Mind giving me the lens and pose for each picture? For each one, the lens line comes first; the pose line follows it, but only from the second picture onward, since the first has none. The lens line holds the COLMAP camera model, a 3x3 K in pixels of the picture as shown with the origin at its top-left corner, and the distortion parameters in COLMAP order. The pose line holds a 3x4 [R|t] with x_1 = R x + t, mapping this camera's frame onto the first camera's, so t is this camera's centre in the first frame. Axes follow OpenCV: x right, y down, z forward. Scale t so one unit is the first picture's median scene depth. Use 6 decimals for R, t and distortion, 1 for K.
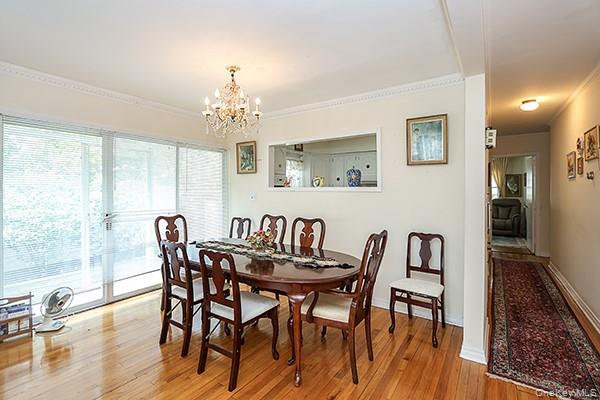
lens RADIAL K [[282.6, 0, 300.2], [0, 282.6, 195.5], [0, 0, 1]] dist [-0.000867, 0.000171]
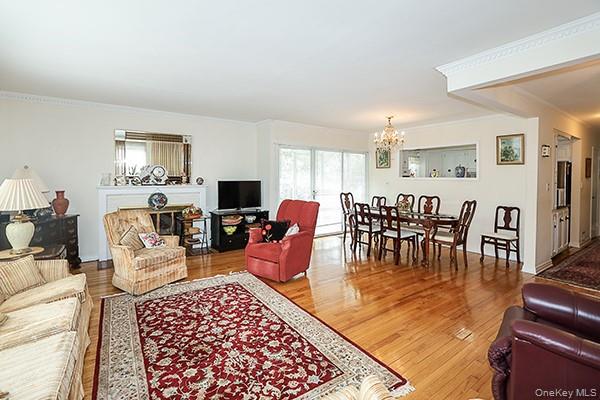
lens RADIAL K [[282.6, 0, 303.0], [0, 282.6, 184.8], [0, 0, 1]] dist [-0.000867, 0.000171]
pose [[0.943370, 0.014632, -0.331418, -0.124268], [-0.011795, 0.999875, 0.010569, 0.004456], [0.331531, -0.006061, 0.943425, -0.854457]]
